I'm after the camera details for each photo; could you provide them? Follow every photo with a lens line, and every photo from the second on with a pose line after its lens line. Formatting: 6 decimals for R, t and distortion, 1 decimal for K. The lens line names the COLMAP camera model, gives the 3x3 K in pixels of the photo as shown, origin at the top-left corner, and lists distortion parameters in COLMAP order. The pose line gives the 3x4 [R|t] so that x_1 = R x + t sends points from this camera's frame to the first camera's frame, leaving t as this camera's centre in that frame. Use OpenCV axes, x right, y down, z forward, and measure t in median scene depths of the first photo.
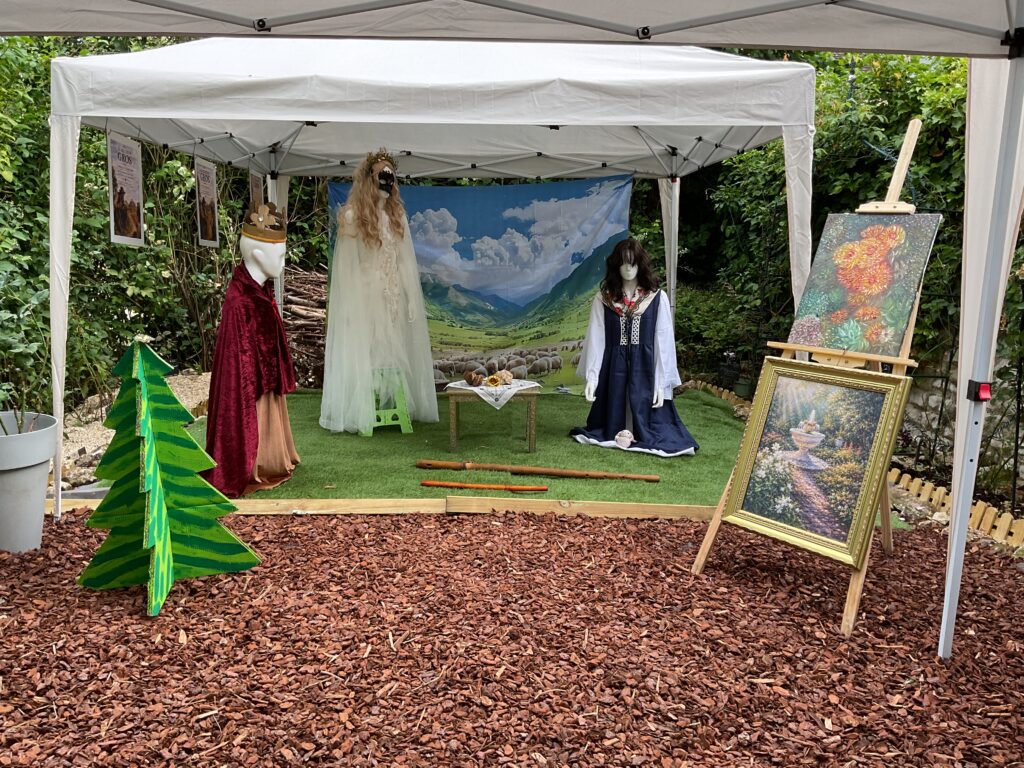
lens RADIAL K [[836.7, 0, 514.5], [0, 836.7, 383.0], [0, 0, 1]] dist [0.117857, -0.238923]
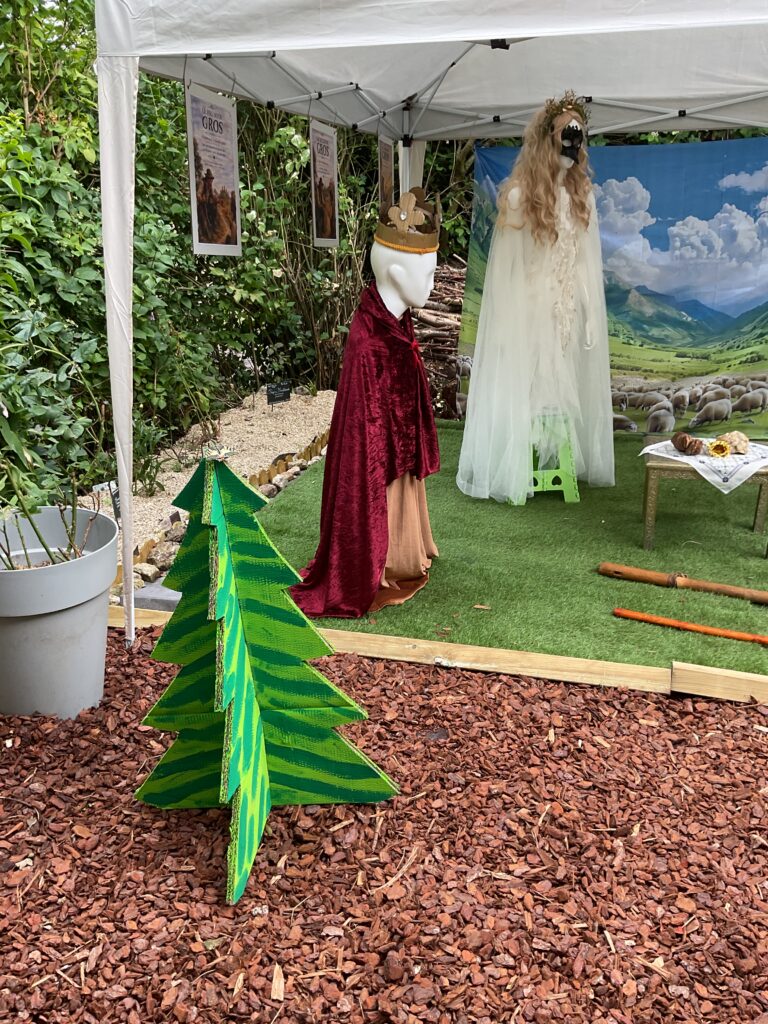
lens RADIAL K [[836.7, 0, 382.9], [0, 836.7, 505.4], [0, 0, 1]] dist [0.117857, -0.238923]
pose [[0.961494, 0.071355, -0.265401, -0.094584], [-0.024966, 0.984391, 0.174214, -0.065070], [0.273689, -0.160879, 0.948268, 0.258735]]
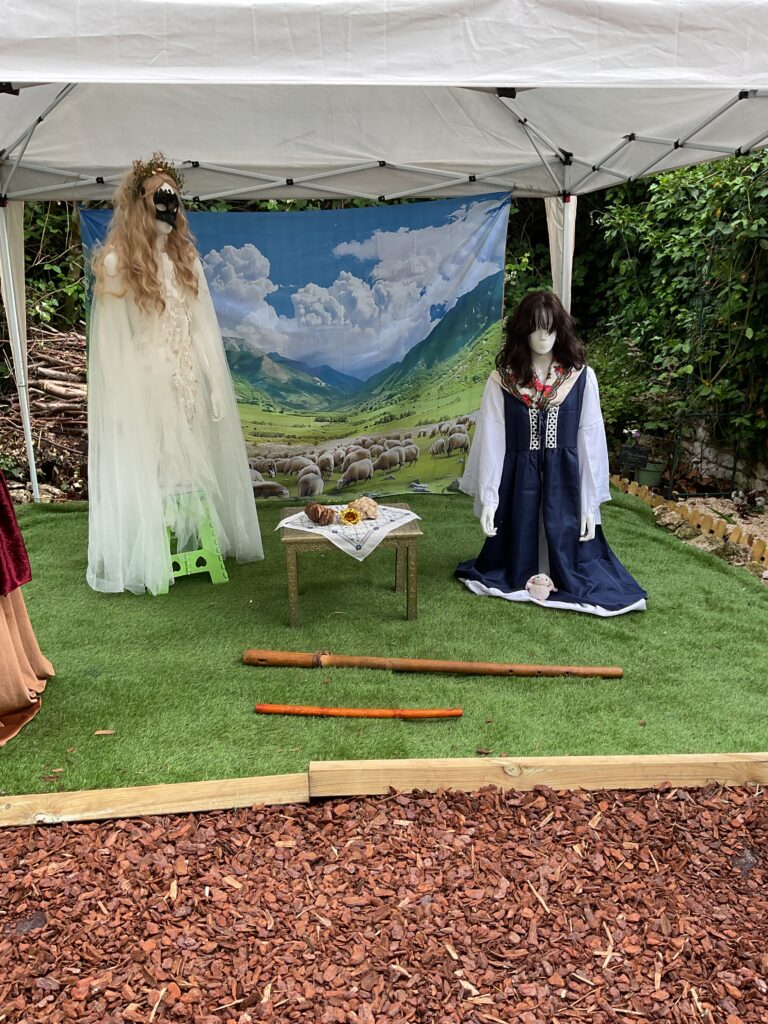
lens RADIAL K [[836.7, 0, 382.9], [0, 836.7, 505.4], [0, 0, 1]] dist [0.117857, -0.238923]
pose [[0.995437, -0.043299, 0.085027, -0.052377], [0.033838, 0.993386, 0.109722, -0.077926], [-0.089216, -0.106345, 0.990319, 0.319705]]
